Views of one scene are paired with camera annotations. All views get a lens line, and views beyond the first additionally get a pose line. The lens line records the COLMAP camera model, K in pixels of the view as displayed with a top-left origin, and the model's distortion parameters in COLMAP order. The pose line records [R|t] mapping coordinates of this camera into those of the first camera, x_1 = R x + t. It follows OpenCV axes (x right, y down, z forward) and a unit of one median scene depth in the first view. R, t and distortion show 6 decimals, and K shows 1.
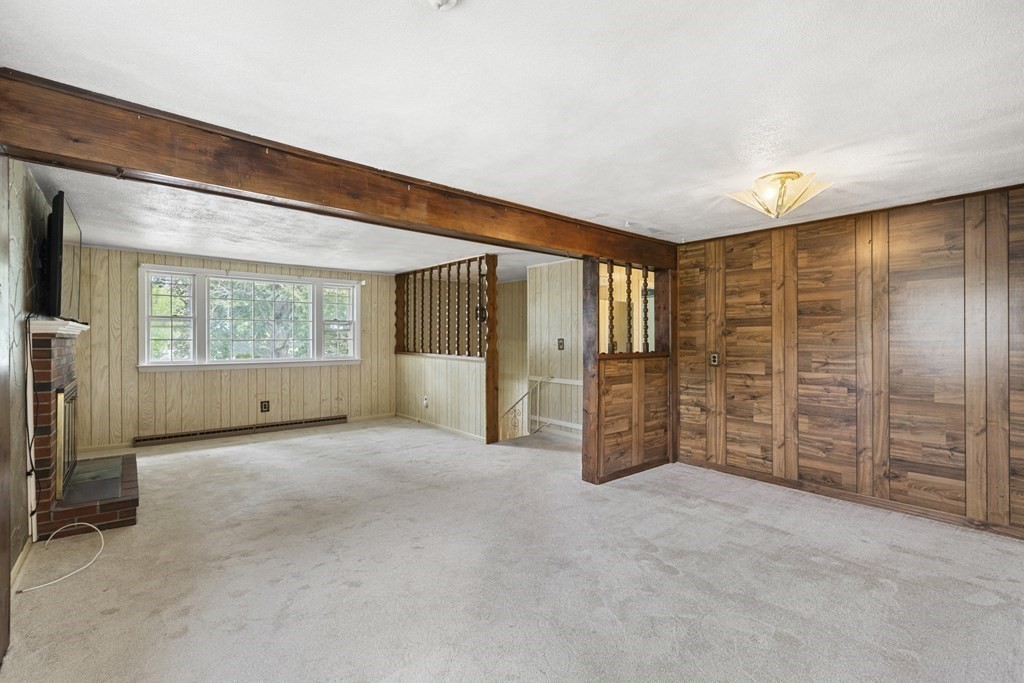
lens RADIAL K [[457.7, 0, 505.9], [0, 457.7, 338.3], [0, 0, 1]] dist [0.001577, 0.000061]
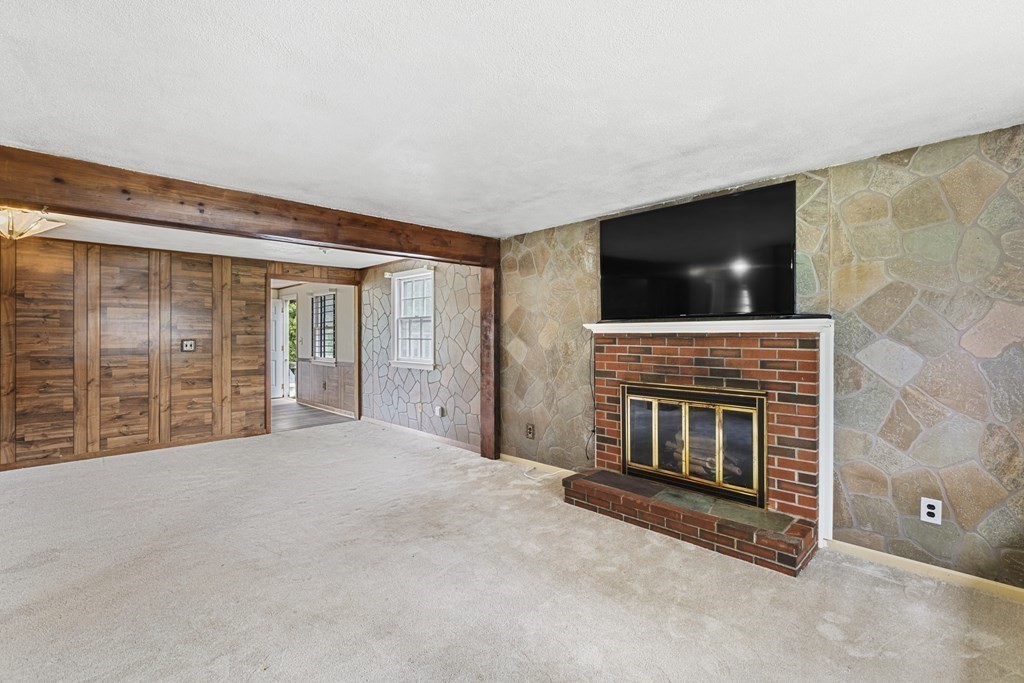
lens RADIAL K [[461.4, 0, 507.4], [0, 461.4, 335.5], [0, 0, 1]] dist [0.000174, -0.000438]
pose [[-0.995982, -0.000033, -0.089559, -0.325941], [-0.000095, 1.000000, 0.000688, -0.003398], [0.089559, 0.000693, -0.995981, 1.227141]]
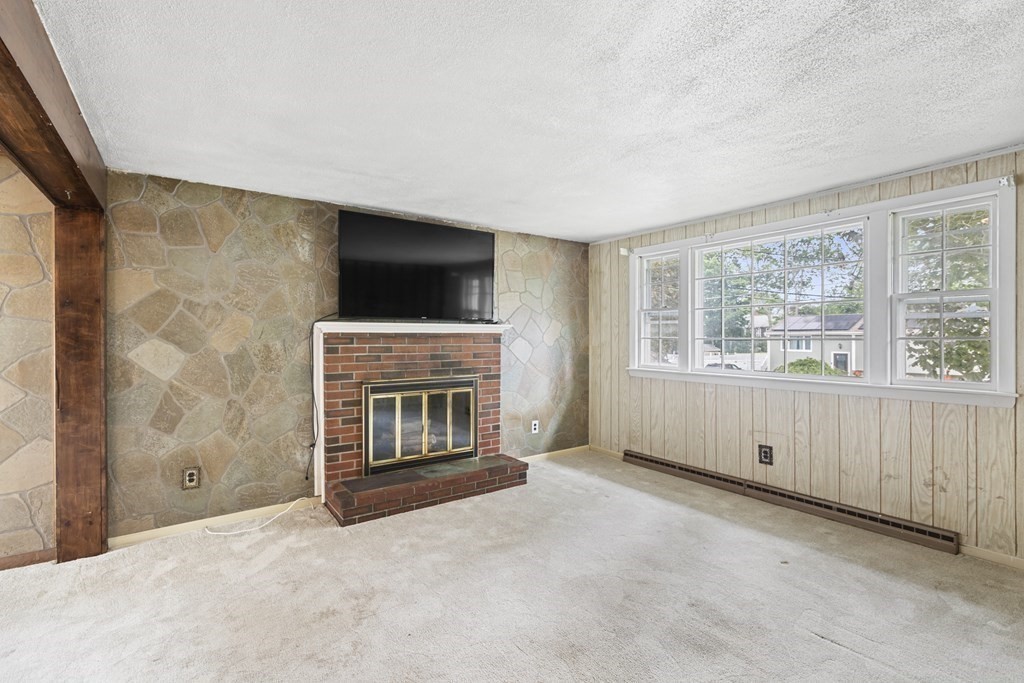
lens RADIAL K [[464.1, 0, 505.8], [0, 464.1, 337.9], [0, 0, 1]] dist [0.000704, 0.000123]
pose [[-0.073608, 0.001443, -0.997286, 0.091604], [0.002359, 0.999996, 0.001273, 0.000580], [0.997284, -0.002258, -0.073612, 0.822806]]
